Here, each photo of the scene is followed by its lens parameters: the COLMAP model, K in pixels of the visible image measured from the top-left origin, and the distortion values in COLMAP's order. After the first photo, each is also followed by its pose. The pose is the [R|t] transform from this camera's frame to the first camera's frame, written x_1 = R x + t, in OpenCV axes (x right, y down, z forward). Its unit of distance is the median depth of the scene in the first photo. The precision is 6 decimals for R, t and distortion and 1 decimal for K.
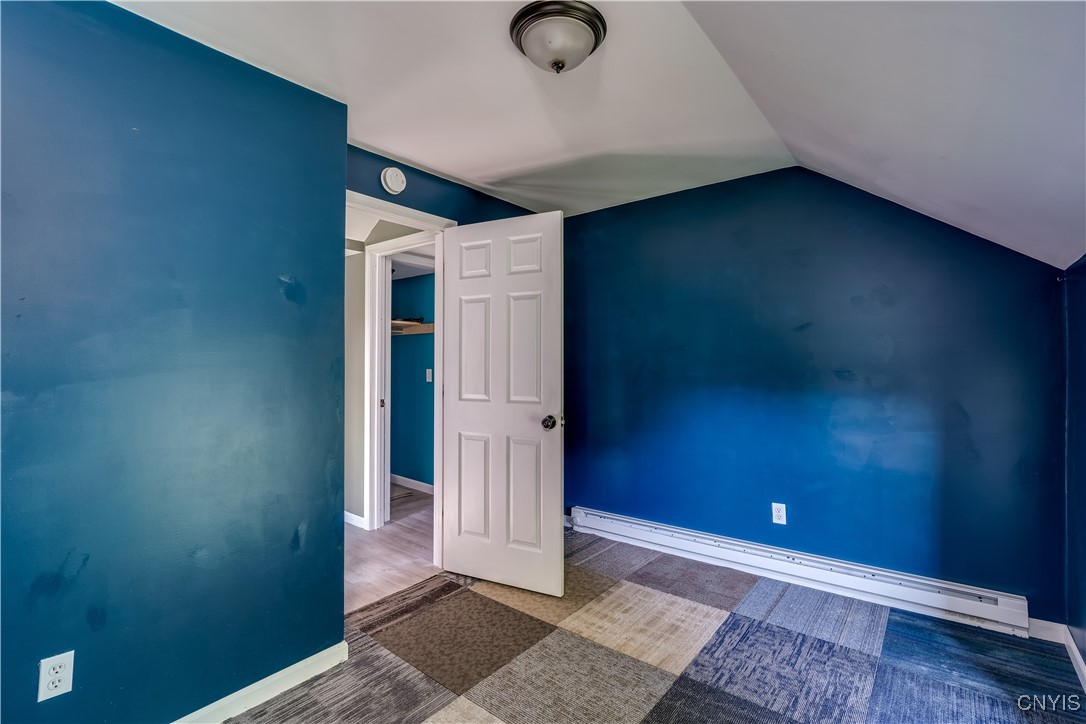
lens RADIAL K [[491.7, 0, 545.2], [0, 491.7, 362.4], [0, 0, 1]] dist [-0.009641, 0.003854]
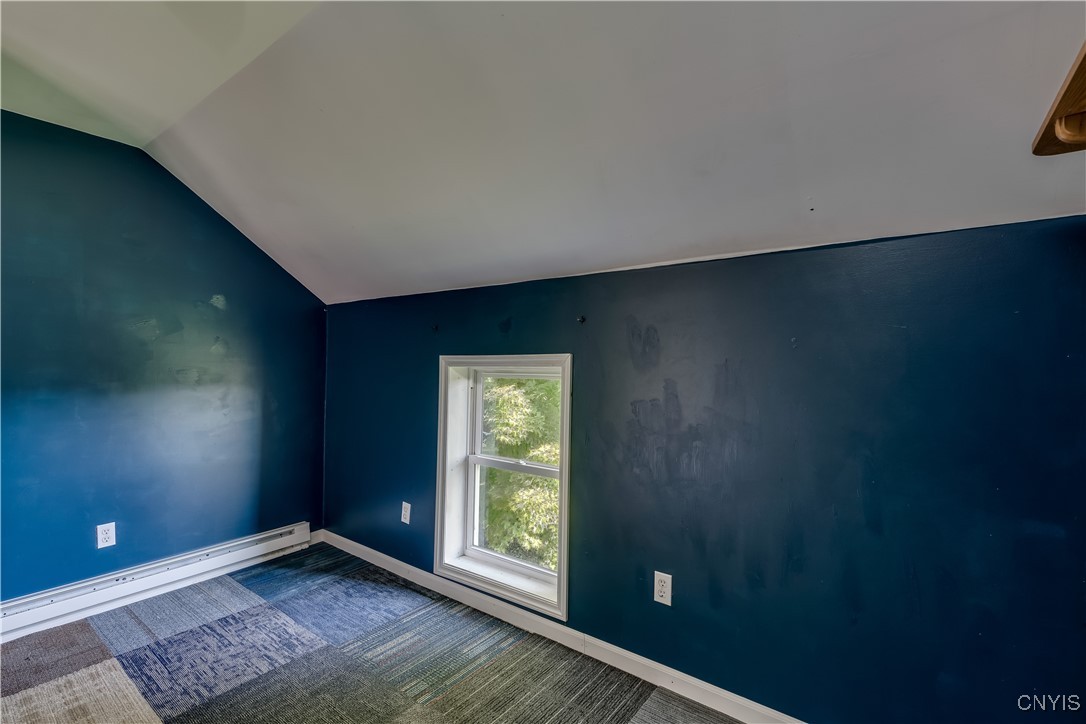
lens RADIAL K [[491.7, 0, 545.1], [0, 491.7, 362.2], [0, 0, 1]] dist [-0.009641, 0.003854]
pose [[-0.023801, 0.007257, 0.999690, -0.546124], [-0.006254, 0.999953, -0.007408, -0.000119], [-0.999697, -0.006428, -0.023755, 0.309173]]
